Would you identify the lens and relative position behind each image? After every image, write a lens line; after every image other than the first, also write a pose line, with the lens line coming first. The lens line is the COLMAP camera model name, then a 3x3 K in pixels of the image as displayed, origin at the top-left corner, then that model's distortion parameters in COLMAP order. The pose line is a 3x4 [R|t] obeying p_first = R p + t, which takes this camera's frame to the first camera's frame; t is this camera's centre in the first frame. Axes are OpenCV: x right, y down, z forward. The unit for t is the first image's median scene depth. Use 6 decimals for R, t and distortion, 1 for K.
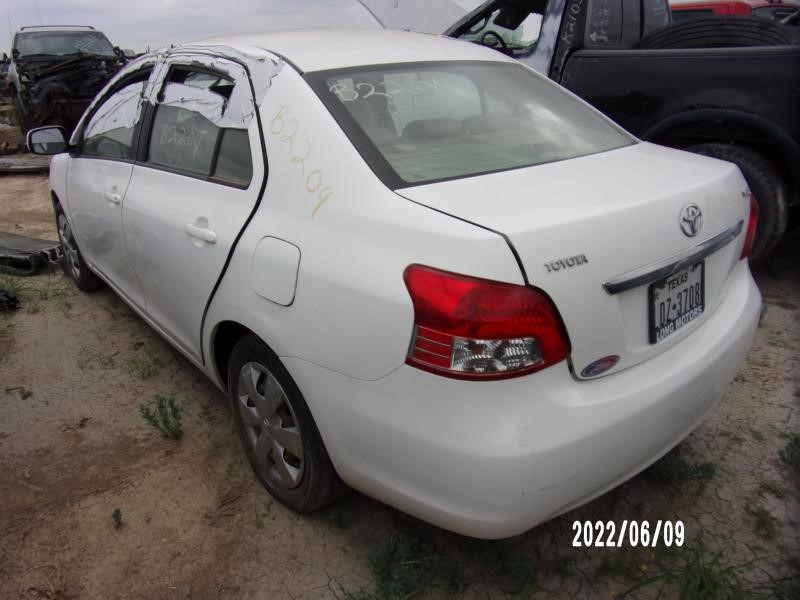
lens RADIAL K [[576.0, 0, 370.3], [0, 576.0, 300.1], [0, 0, 1]] dist [-0.008135, 0.001004]
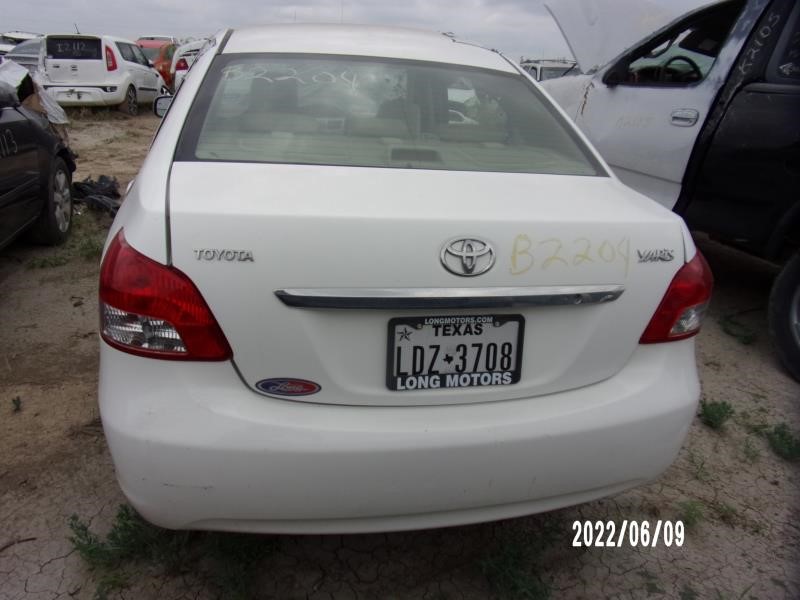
lens RADIAL K [[576.0, 0, 370.3], [0, 576.0, 300.1], [0, 0, 1]] dist [-0.008135, 0.001004]
pose [[0.881113, 0.246053, -0.403854, 0.652212], [-0.257248, 0.965961, 0.027270, -0.055617], [0.396817, 0.079863, 0.914417, 0.172310]]
